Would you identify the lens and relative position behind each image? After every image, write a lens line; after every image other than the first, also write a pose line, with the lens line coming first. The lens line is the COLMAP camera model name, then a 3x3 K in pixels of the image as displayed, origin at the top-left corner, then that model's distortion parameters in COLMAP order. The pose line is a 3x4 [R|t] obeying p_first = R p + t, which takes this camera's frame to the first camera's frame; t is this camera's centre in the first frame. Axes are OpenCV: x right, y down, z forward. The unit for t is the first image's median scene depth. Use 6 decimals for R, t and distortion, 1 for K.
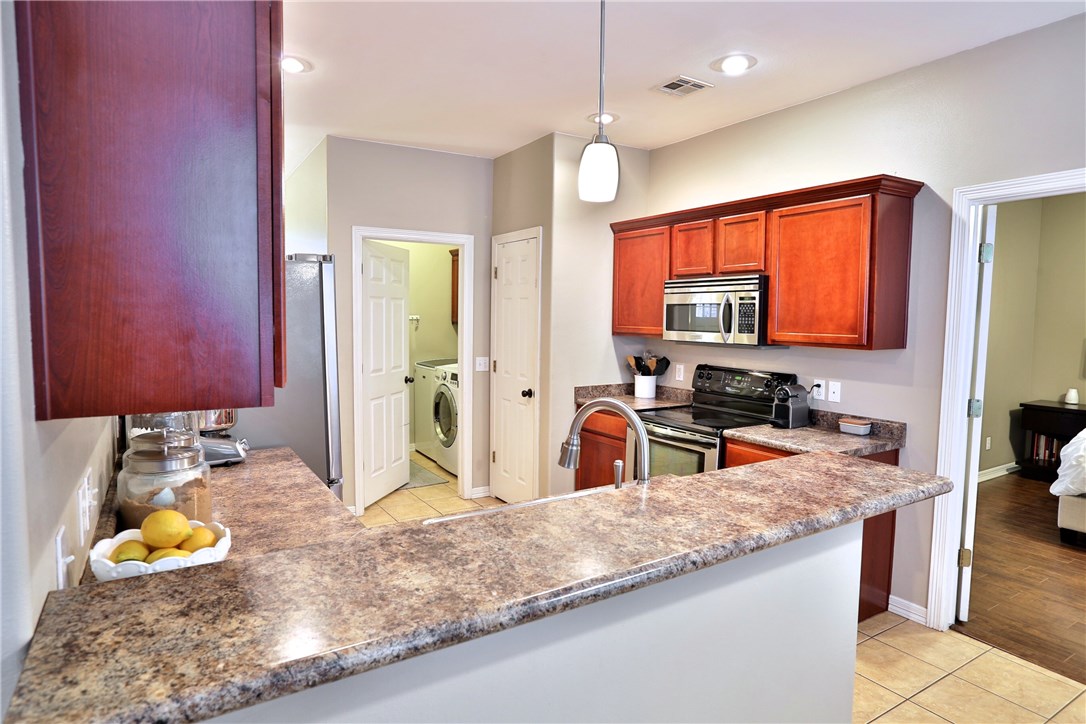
lens RADIAL K [[640.2, 0, 542.4], [0, 640.2, 362.5], [0, 0, 1]] dist [-0.039868, 0.001608]
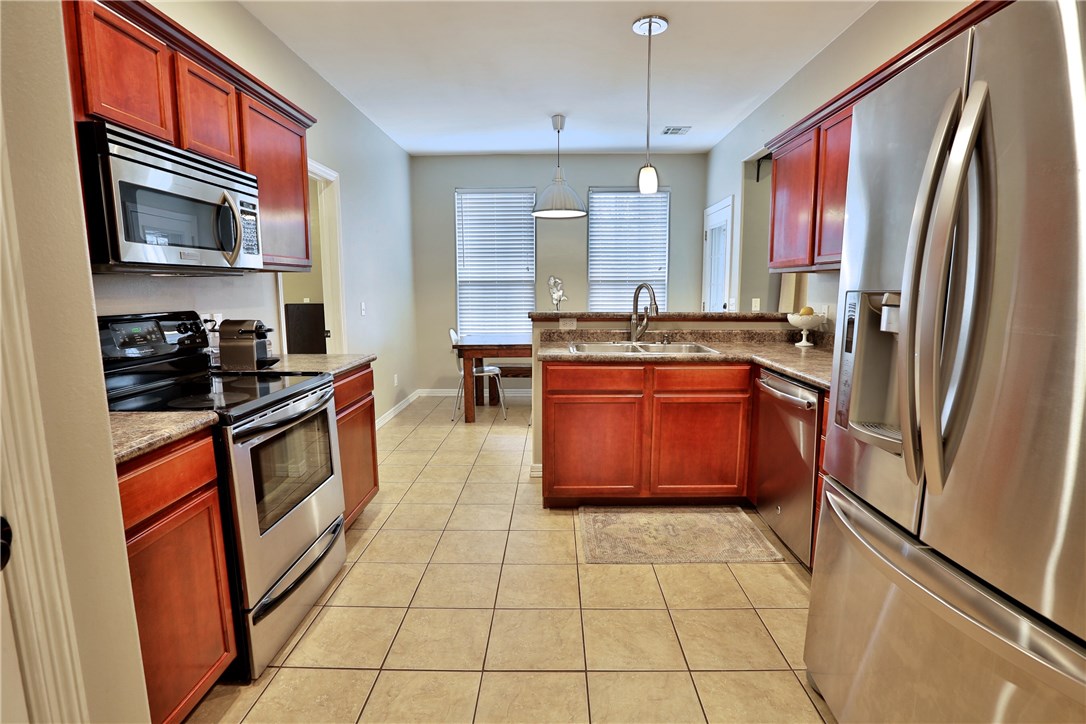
lens RADIAL K [[532.5, 0, 548.2], [0, 532.5, 357.6], [0, 0, 1]] dist [-0.040791, 0.017306]
pose [[-0.838458, -0.073024, 0.540052, -0.307189], [0.044020, 0.978668, 0.200675, -0.034696], [-0.543186, 0.192031, -0.817358, 1.345855]]
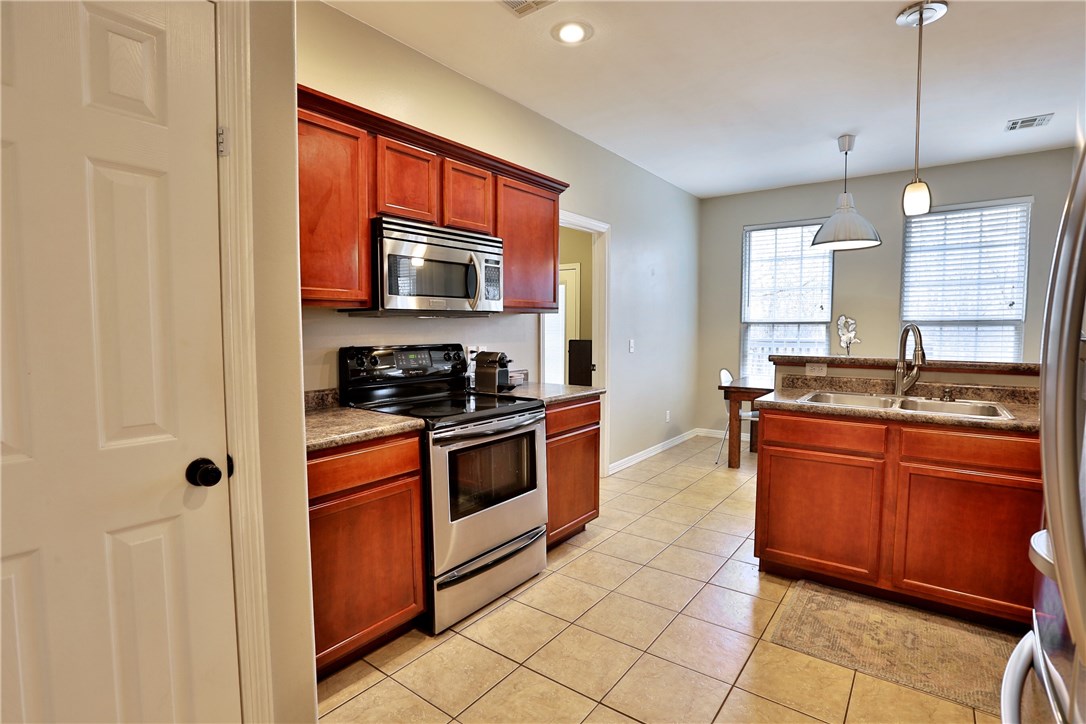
lens RADIAL K [[532.5, 0, 547.0], [0, 532.5, 358.5], [0, 0, 1]] dist [-0.040791, 0.017306]
pose [[-0.364479, -0.060717, 0.929230, -0.438965], [0.073976, 0.992831, 0.093889, -0.027491], [-0.928268, 0.102961, -0.357375, 1.223759]]
